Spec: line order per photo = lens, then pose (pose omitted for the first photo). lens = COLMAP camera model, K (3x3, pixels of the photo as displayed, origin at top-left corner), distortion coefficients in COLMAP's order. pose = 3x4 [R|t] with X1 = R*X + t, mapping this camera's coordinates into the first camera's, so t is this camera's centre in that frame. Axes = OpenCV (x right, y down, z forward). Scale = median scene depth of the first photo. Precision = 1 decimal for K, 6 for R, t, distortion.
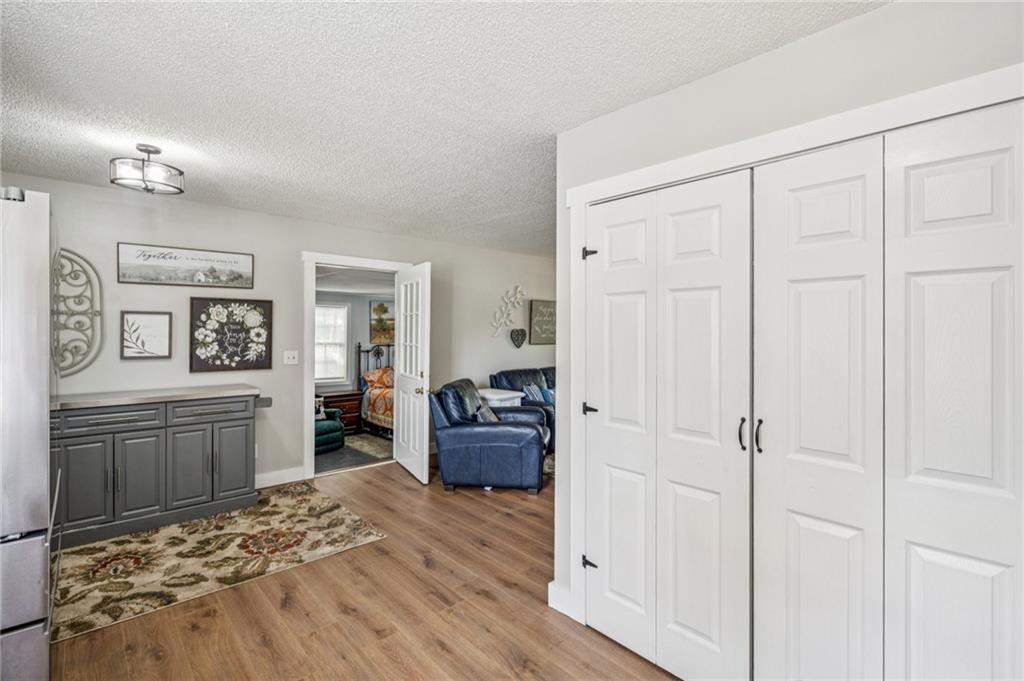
lens RADIAL K [[468.7, 0, 509.8], [0, 468.7, 328.4], [0, 0, 1]] dist [0.000184, 0.000178]
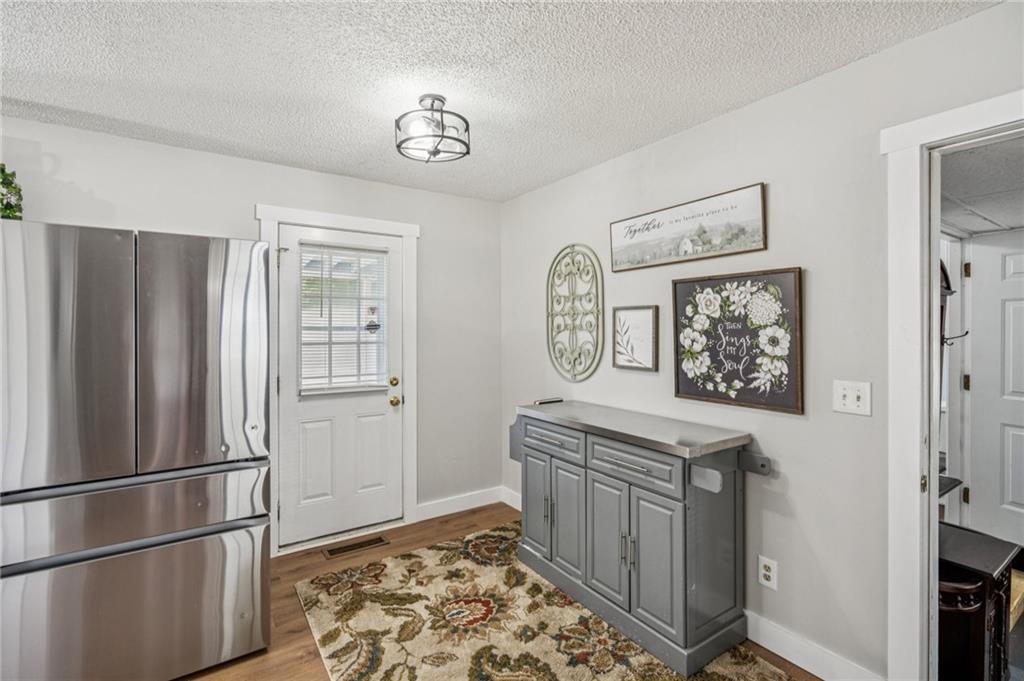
lens RADIAL K [[468.7, 0, 509.8], [0, 468.7, 328.4], [0, 0, 1]] dist [0.000184, 0.000178]
pose [[-0.146126, -0.006445, -0.989245, -0.007314], [0.002541, 0.999973, -0.006890, 0.003392], [0.989263, -0.003521, -0.146106, 0.842693]]
